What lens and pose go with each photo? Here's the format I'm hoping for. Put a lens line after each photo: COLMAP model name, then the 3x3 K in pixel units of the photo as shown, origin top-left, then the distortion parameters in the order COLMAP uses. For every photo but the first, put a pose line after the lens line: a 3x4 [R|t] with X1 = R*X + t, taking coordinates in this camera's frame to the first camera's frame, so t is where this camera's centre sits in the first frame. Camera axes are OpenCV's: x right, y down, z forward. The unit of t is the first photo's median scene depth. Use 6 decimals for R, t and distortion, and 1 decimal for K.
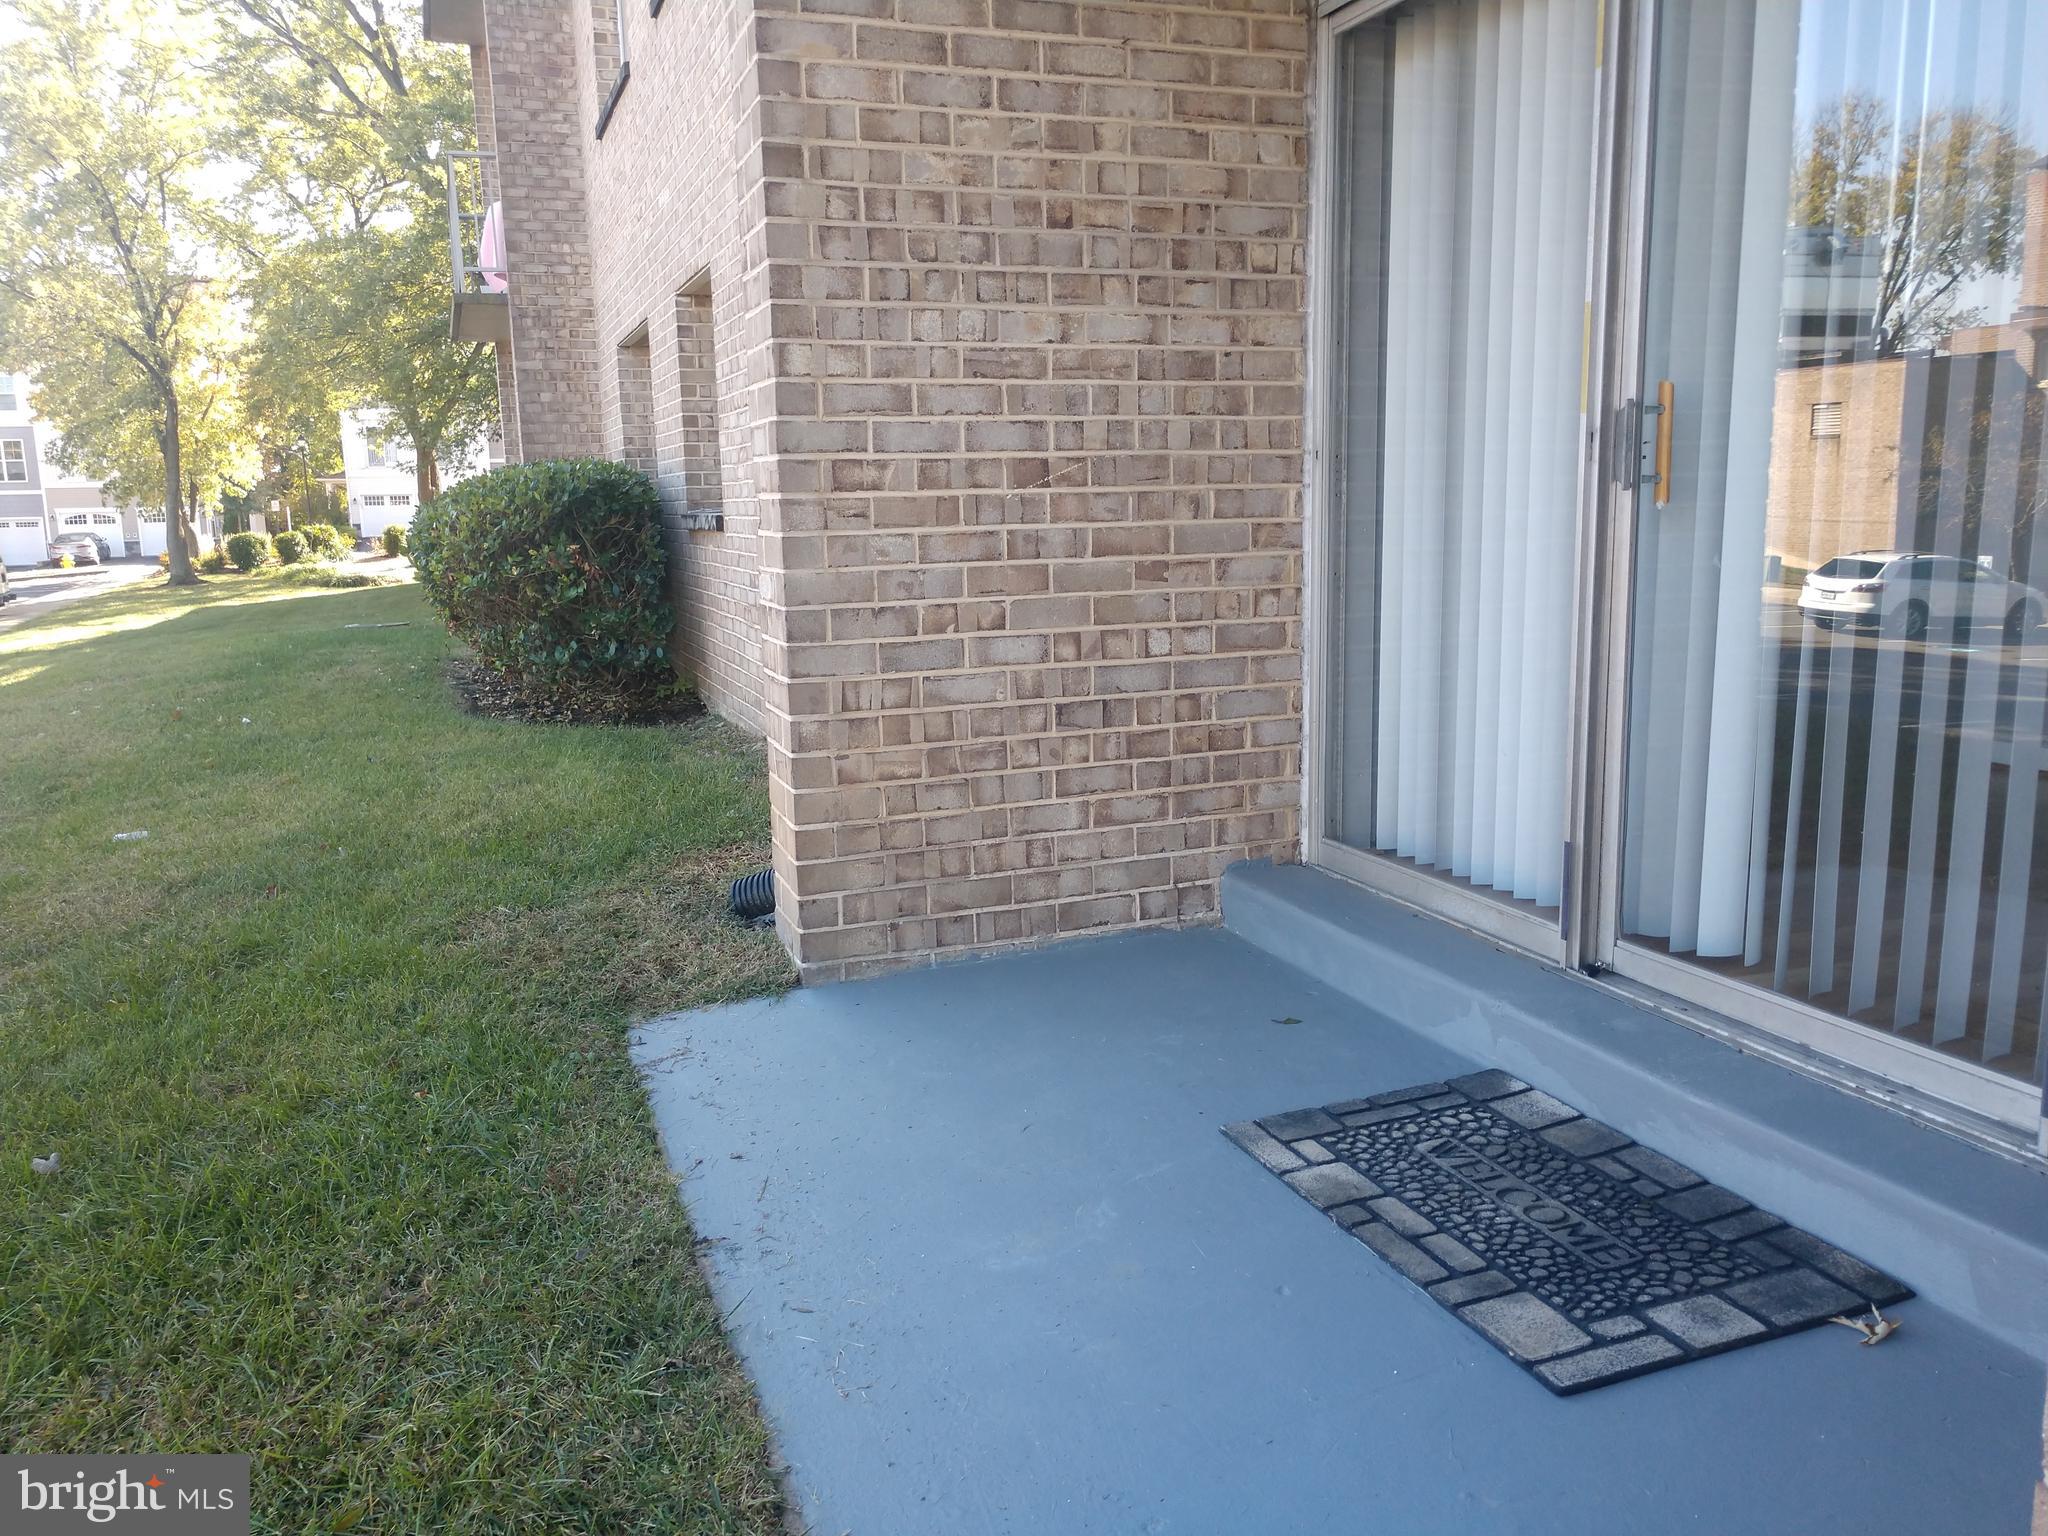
lens RADIAL K [[1561.0, 0, 1017.8], [0, 1561.0, 775.8], [0, 0, 1]] dist [0.025581, 0.006665]
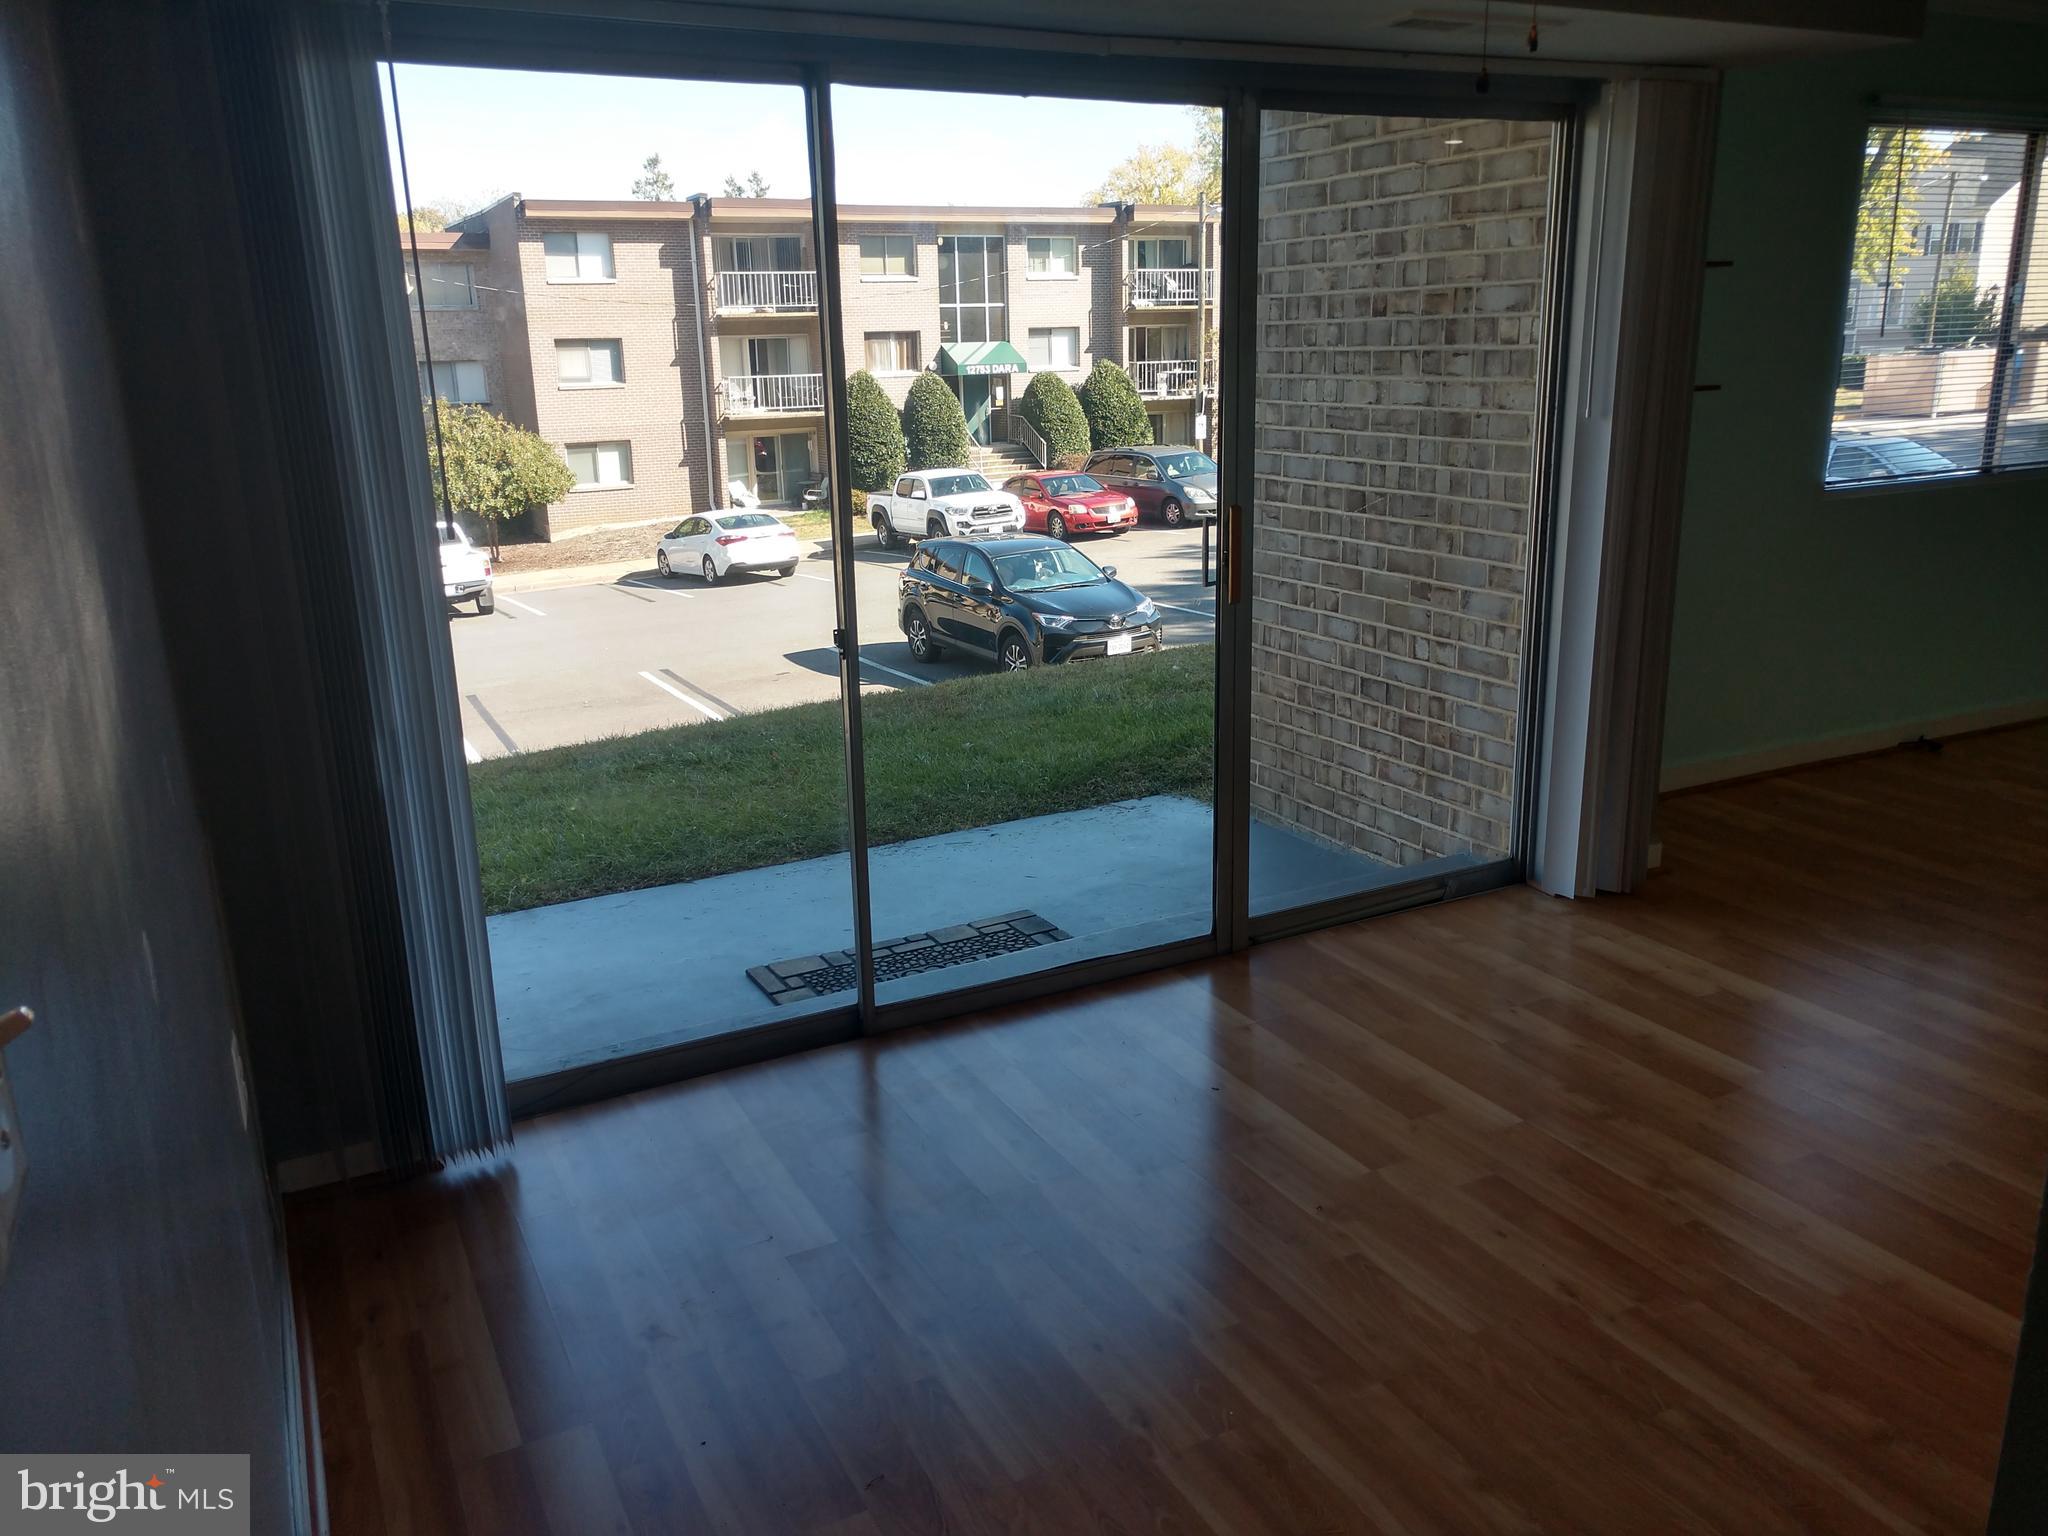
lens RADIAL K [[1561.0, 0, 1017.8], [0, 1561.0, 775.8], [0, 0, 1]] dist [0.025581, 0.006665]
pose [[0.118996, 0.289526, -0.949745, 1.291894], [-0.147636, 0.951067, 0.271432, -0.287195], [0.981857, 0.107918, 0.155917, 0.530099]]
